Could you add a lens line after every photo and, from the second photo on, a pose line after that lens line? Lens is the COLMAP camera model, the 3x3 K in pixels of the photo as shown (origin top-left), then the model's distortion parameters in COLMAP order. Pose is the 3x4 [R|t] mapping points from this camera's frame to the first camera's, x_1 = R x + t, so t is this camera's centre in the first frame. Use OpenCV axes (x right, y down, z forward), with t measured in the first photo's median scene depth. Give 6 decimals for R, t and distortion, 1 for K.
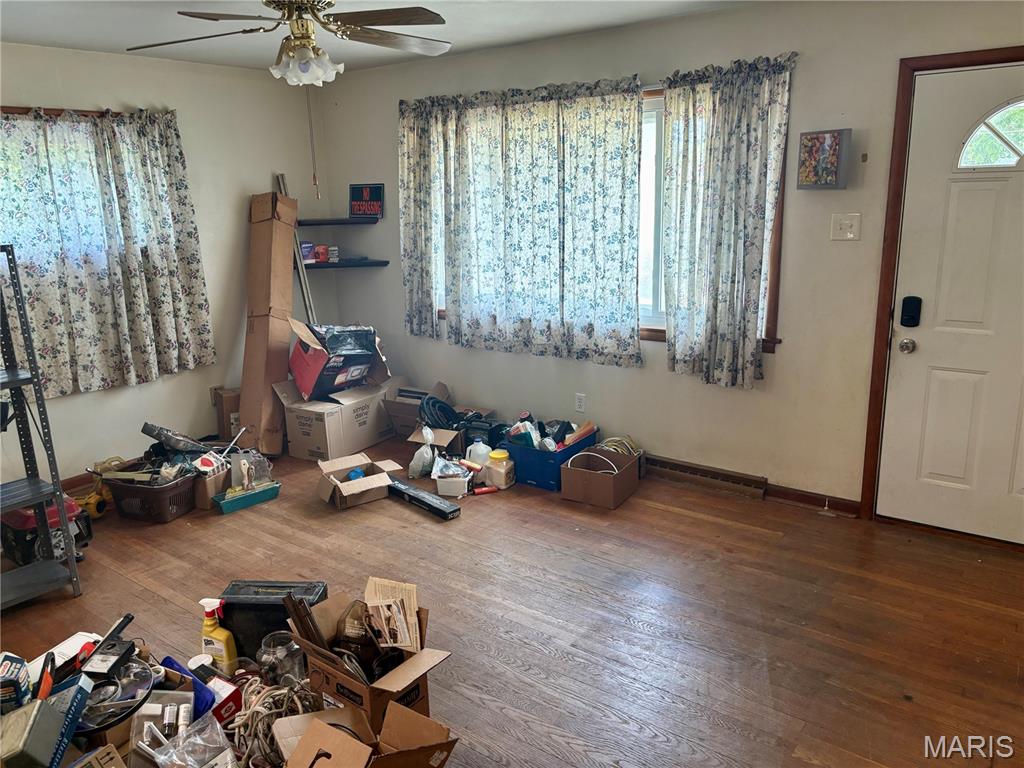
lens RADIAL K [[777.2, 0, 514.2], [0, 777.2, 383.1], [0, 0, 1]] dist [0.027377, -0.007047]
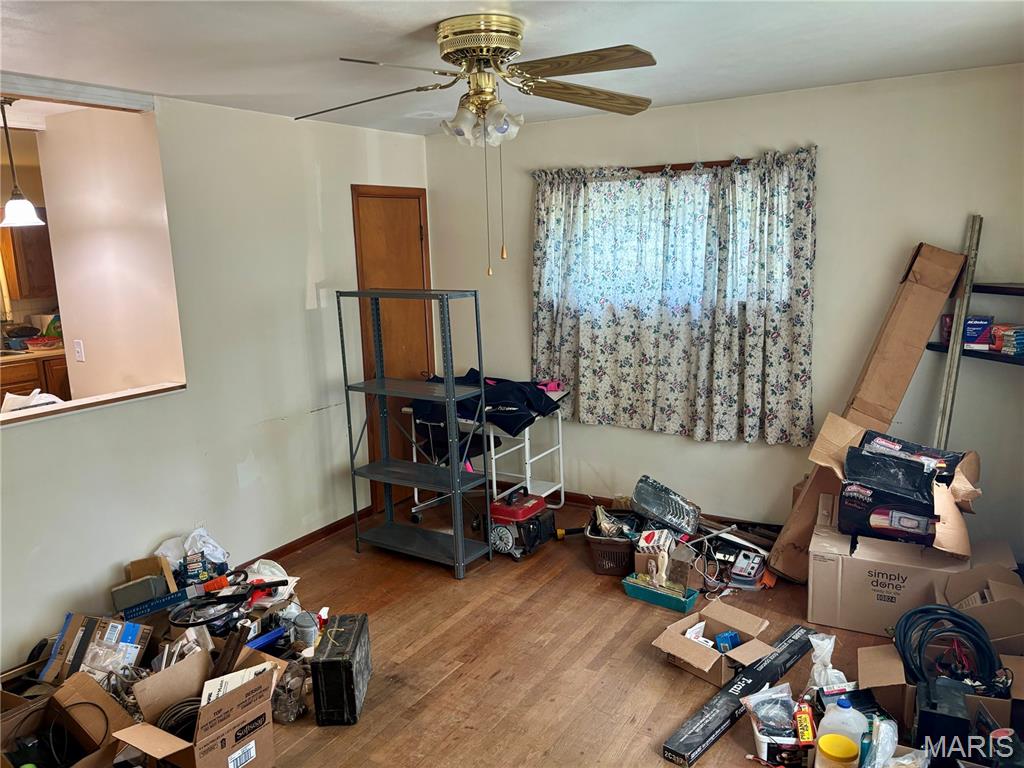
lens RADIAL K [[777.2, 0, 514.4], [0, 777.2, 387.4], [0, 0, 1]] dist [0.027377, -0.007047]
pose [[0.101966, 0.207884, -0.972824, 0.435569], [-0.224723, 0.957456, 0.181045, -0.193438], [0.969073, 0.200155, 0.144344, 0.662646]]
